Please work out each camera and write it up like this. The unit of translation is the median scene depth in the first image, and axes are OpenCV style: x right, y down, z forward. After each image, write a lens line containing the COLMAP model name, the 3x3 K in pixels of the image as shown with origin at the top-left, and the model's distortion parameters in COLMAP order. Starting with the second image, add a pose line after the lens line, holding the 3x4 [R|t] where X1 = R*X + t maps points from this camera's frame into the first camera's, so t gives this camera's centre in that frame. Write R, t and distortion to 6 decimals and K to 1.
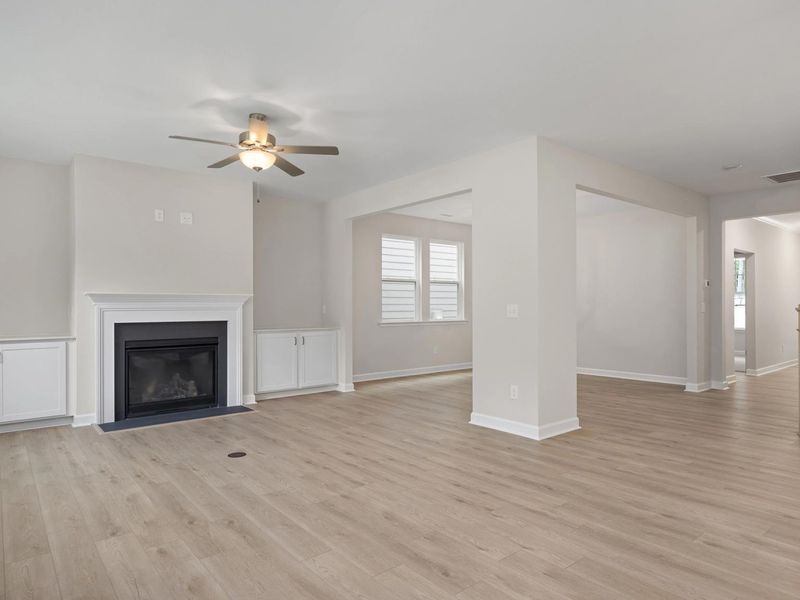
lens RADIAL K [[507.2, 0, 400.6], [0, 507.2, 303.0], [0, 0, 1]] dist [-0.008538, 0.001562]
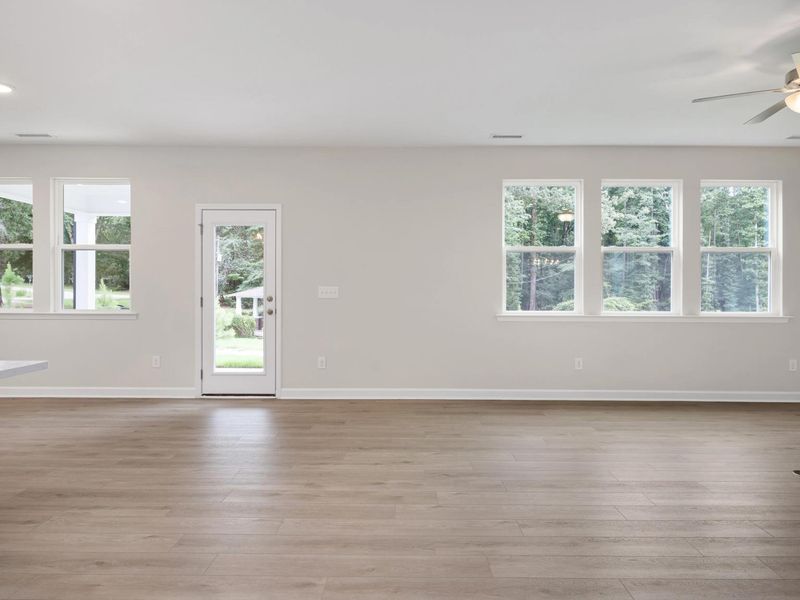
lens RADIAL K [[507.2, 0, 400.4], [0, 507.2, 300.3], [0, 0, 1]] dist [-0.008538, 0.001562]
pose [[-0.653690, 0.009275, -0.756705, 1.112632], [0.004849, 0.999956, 0.008068, 0.018378], [0.756747, 0.001604, -0.653706, 1.622719]]
